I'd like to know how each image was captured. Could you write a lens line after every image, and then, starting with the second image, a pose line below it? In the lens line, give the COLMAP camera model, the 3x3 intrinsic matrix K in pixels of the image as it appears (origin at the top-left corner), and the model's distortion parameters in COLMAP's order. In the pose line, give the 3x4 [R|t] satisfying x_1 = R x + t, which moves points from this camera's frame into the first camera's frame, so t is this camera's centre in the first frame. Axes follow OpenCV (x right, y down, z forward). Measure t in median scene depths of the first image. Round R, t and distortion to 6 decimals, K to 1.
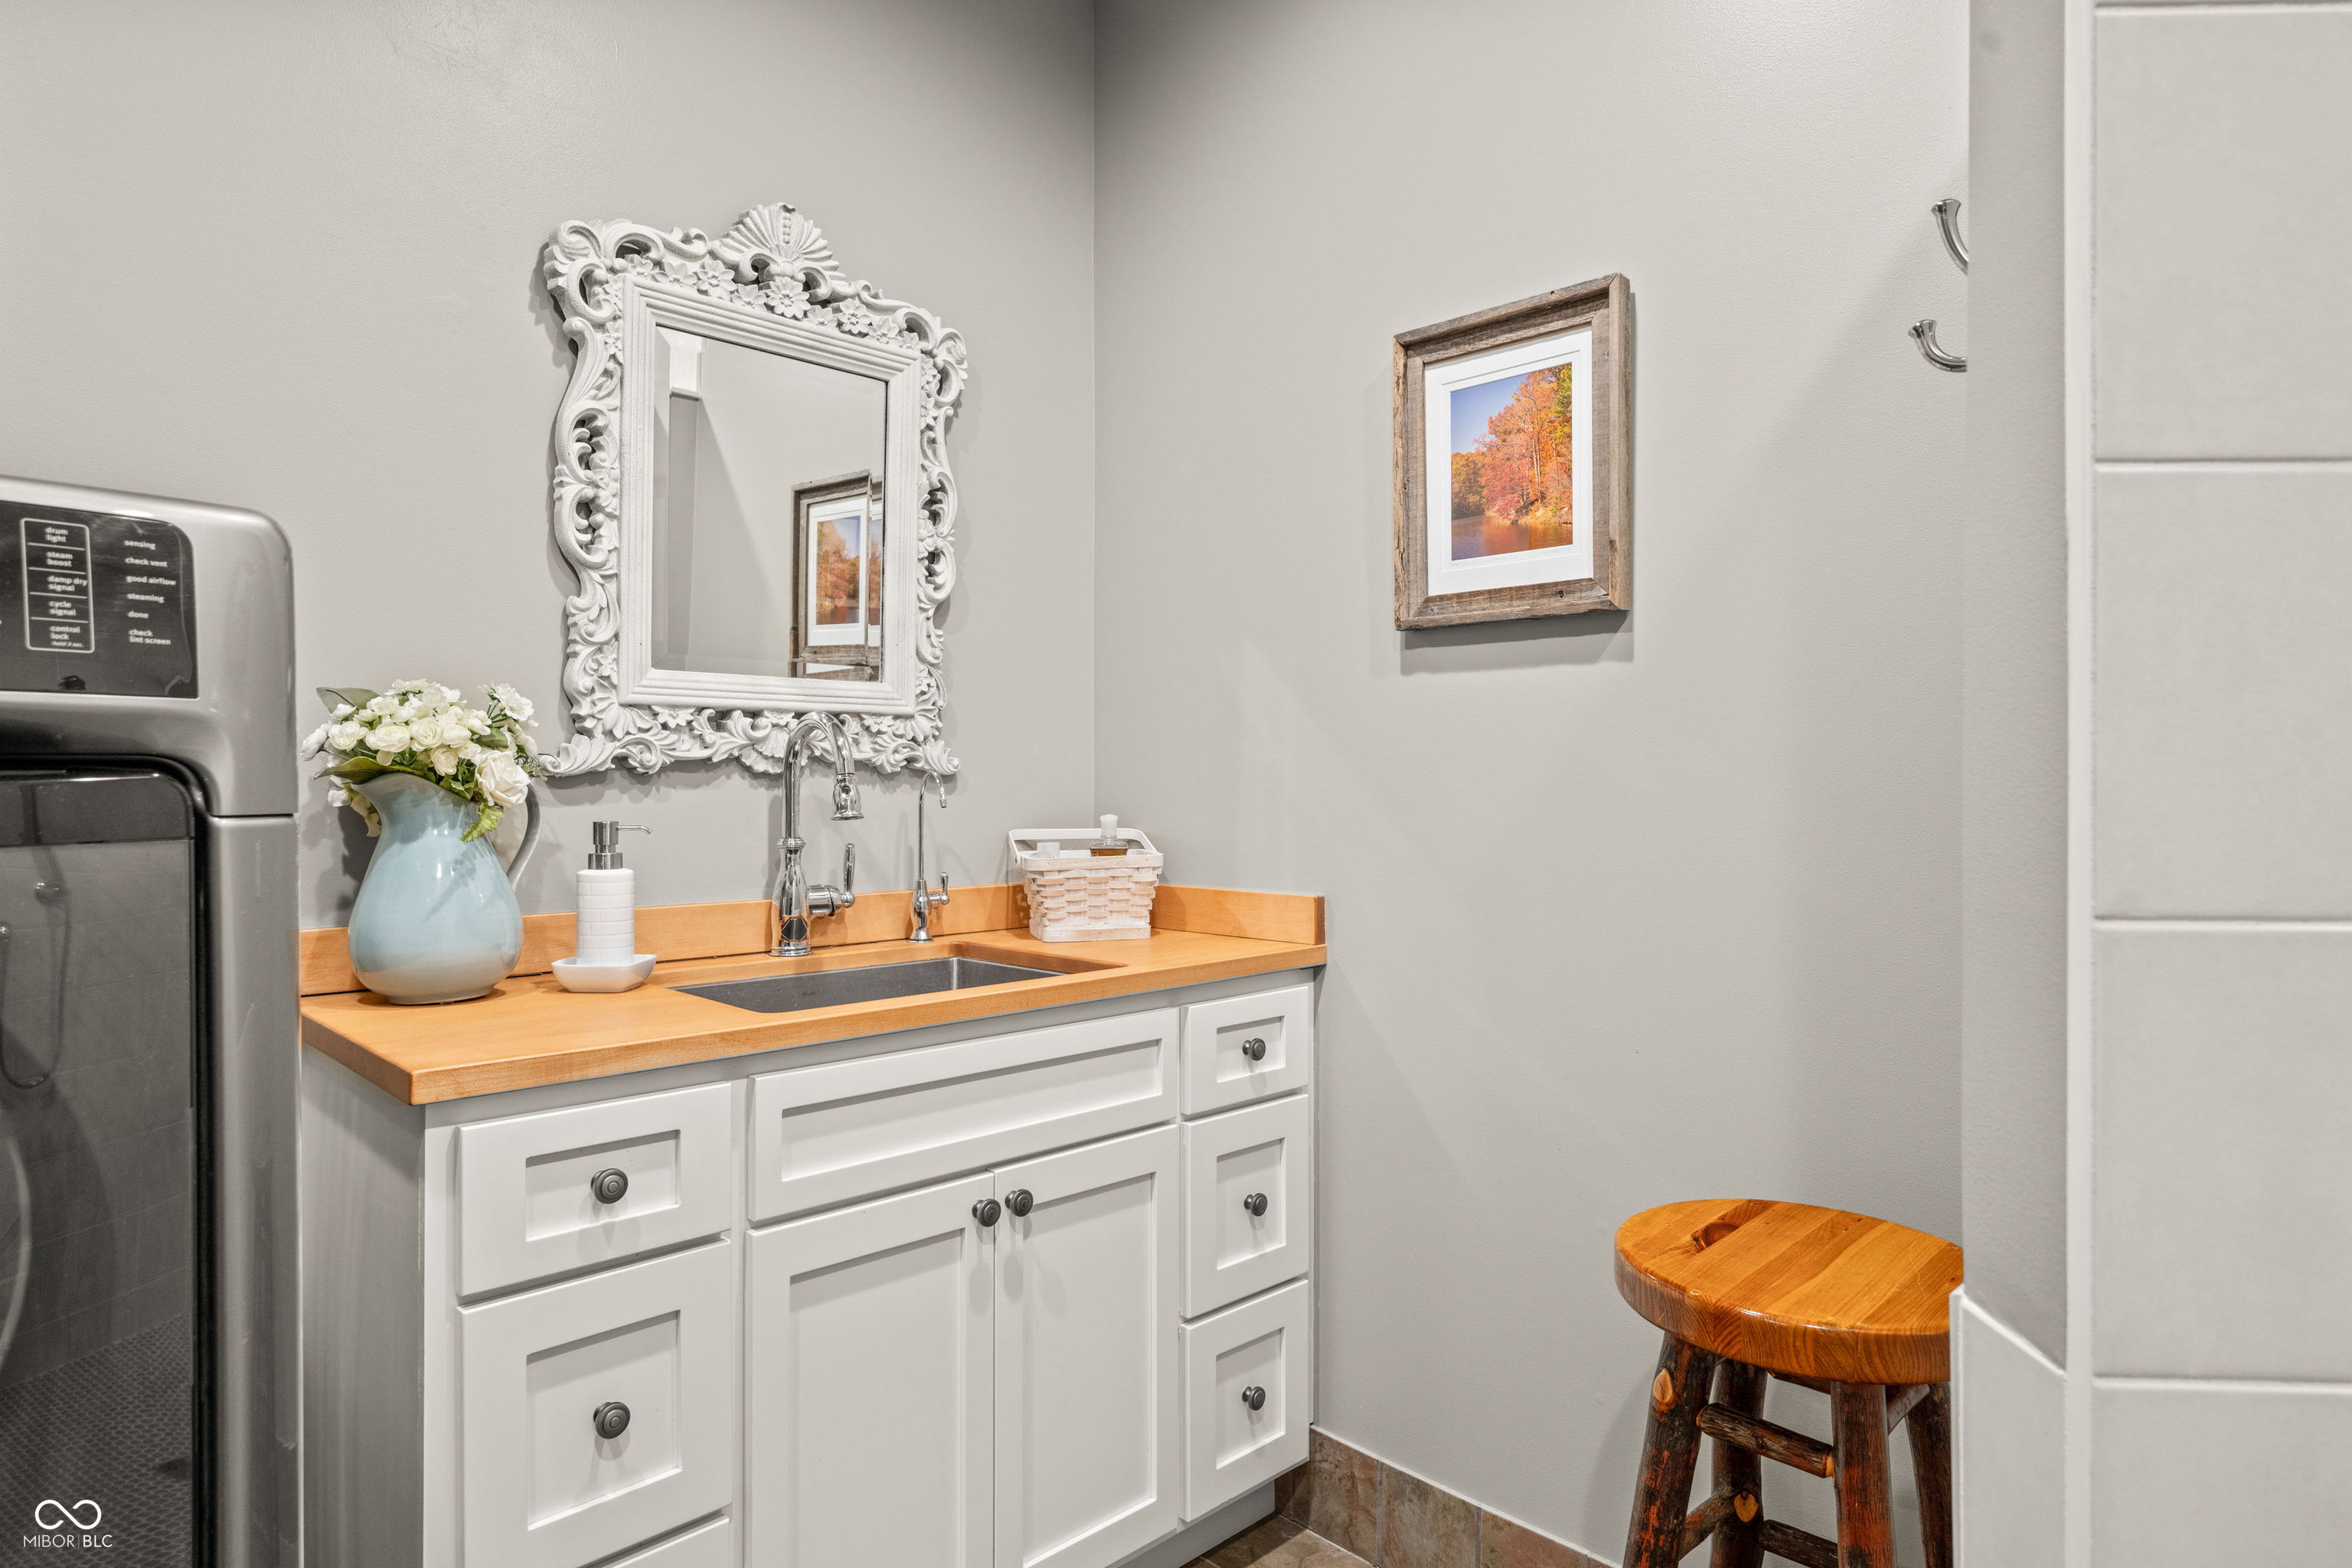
lens RADIAL K [[1341.1, 0, 1179.2], [0, 1341.1, 784.6], [0, 0, 1]] dist [-0.002066, -0.000072]
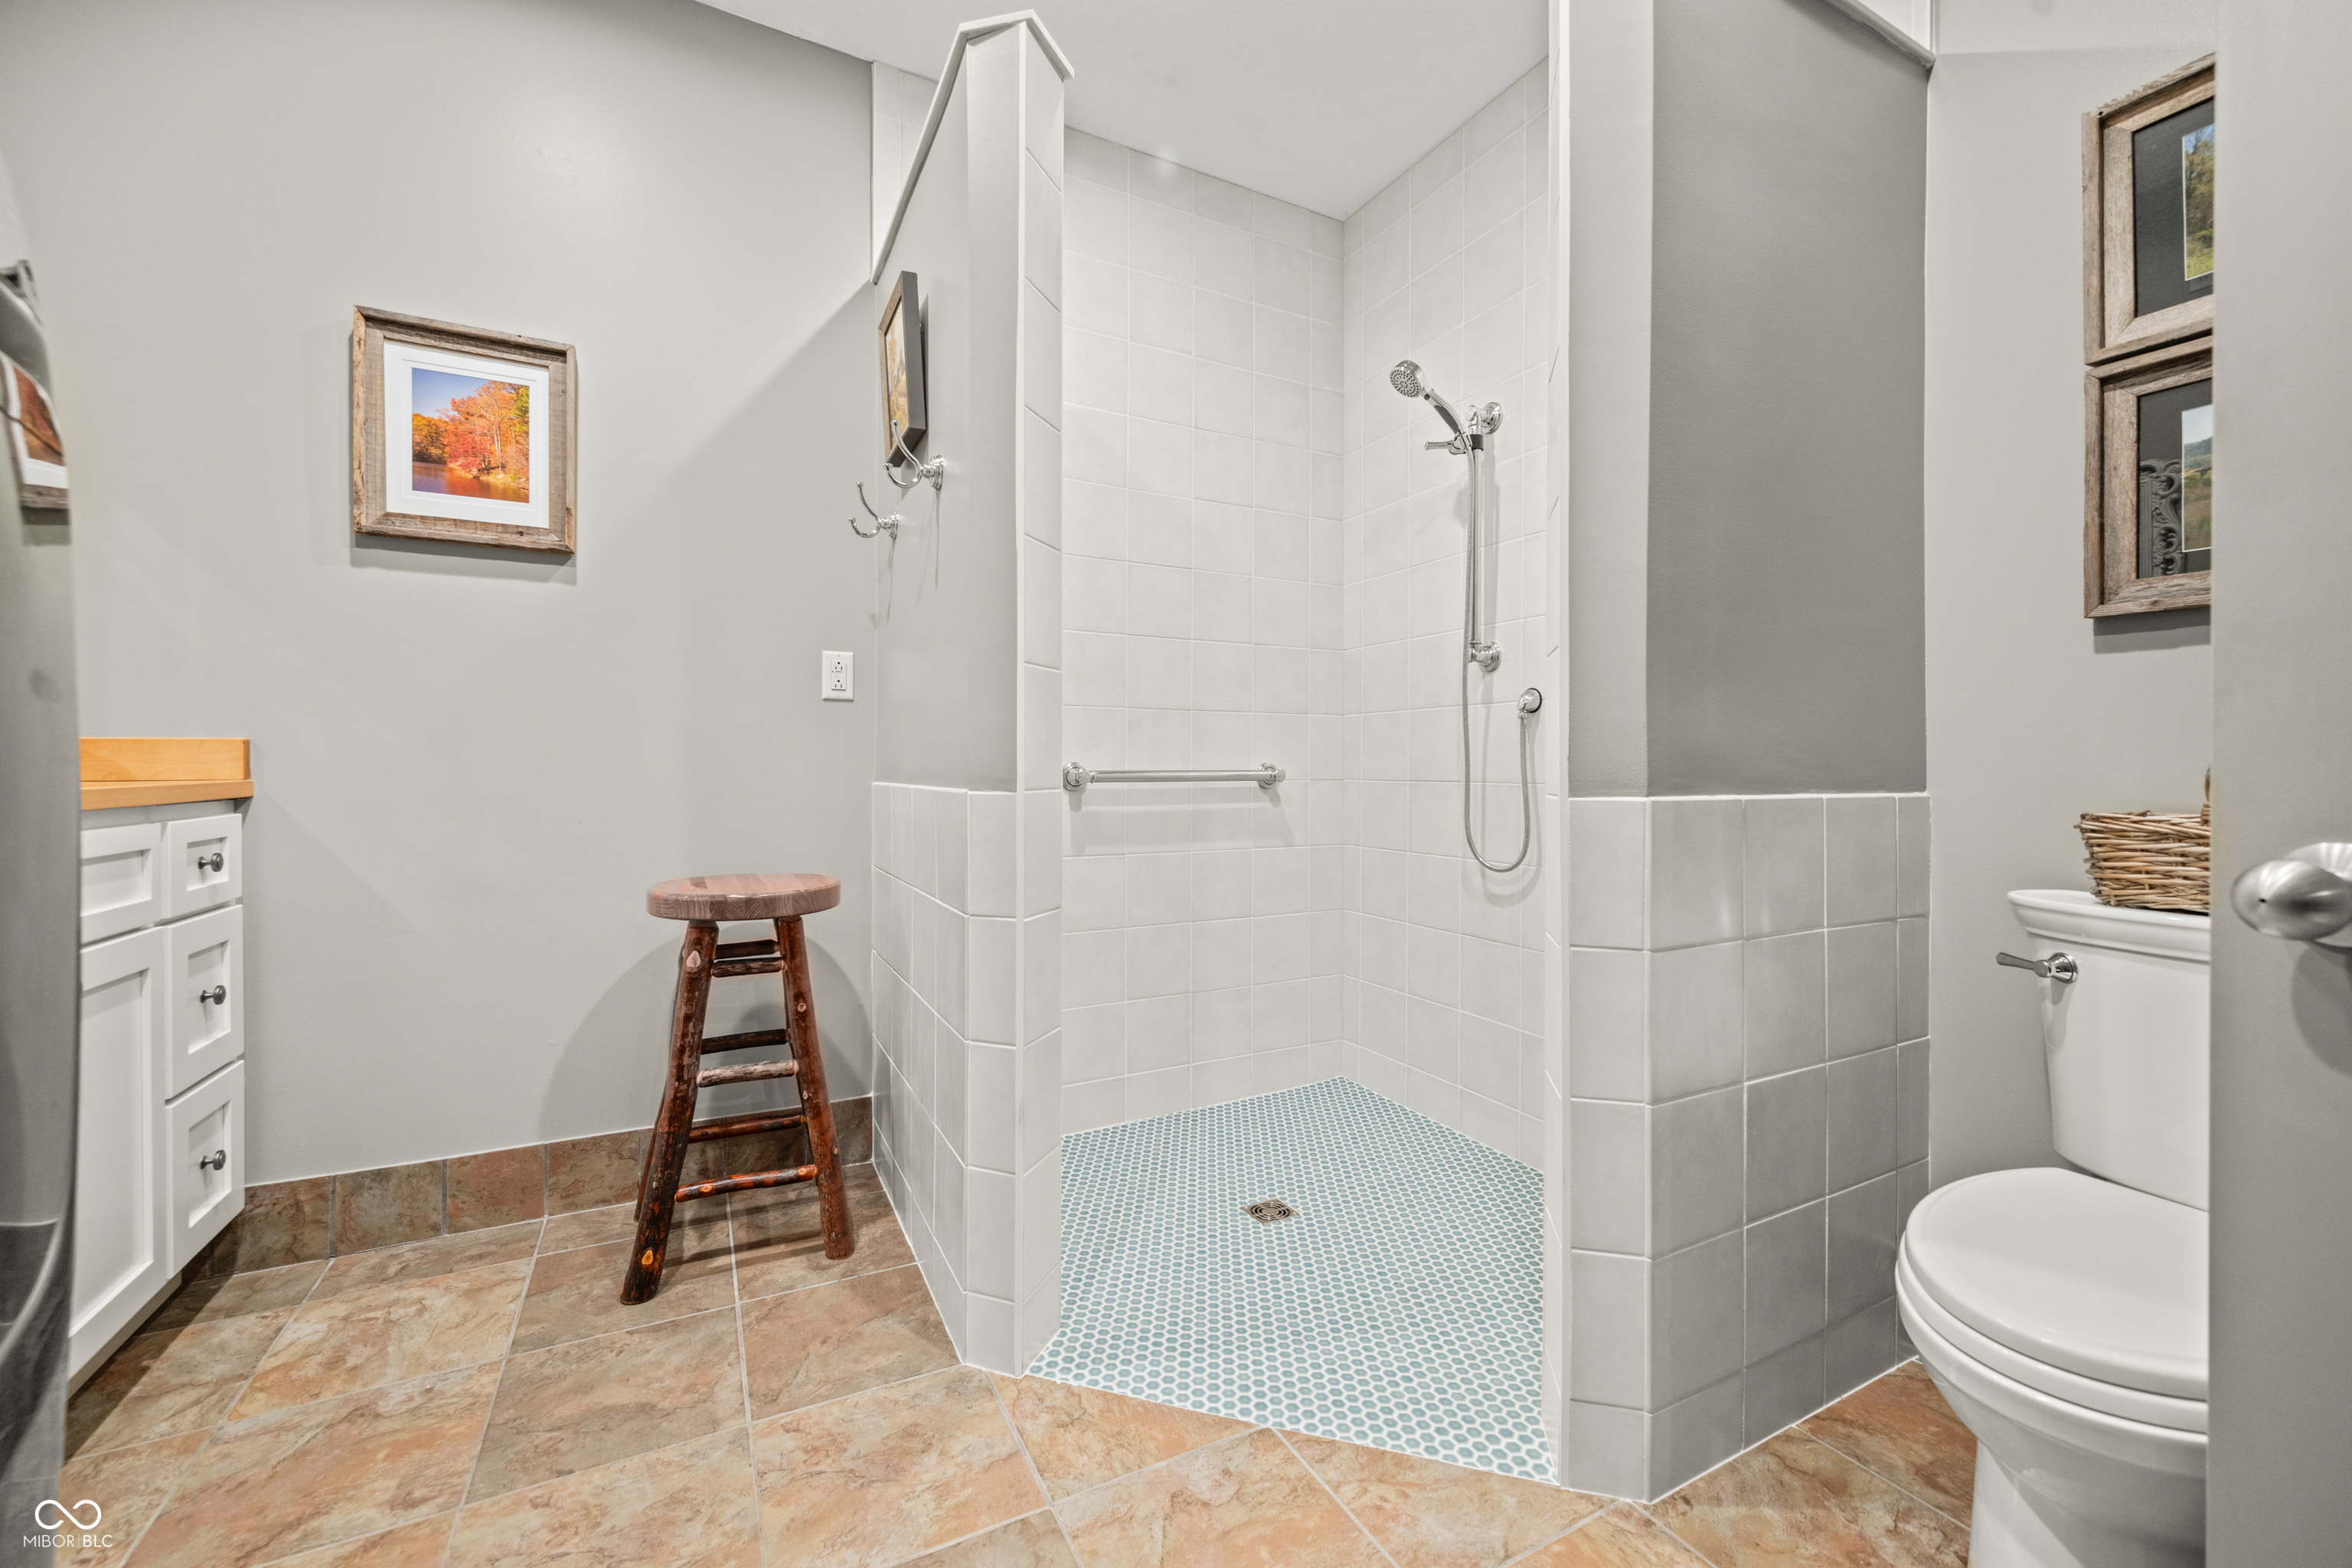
lens RADIAL K [[927.1, 0, 1173.6], [0, 927.1, 771.0], [0, 0, 1]] dist [-0.002873, 0.000861]
pose [[0.304081, -0.004369, 0.952636, -0.469530], [-0.002848, 0.999981, 0.005495, 0.115019], [-0.952642, -0.004385, 0.304062, -0.038253]]
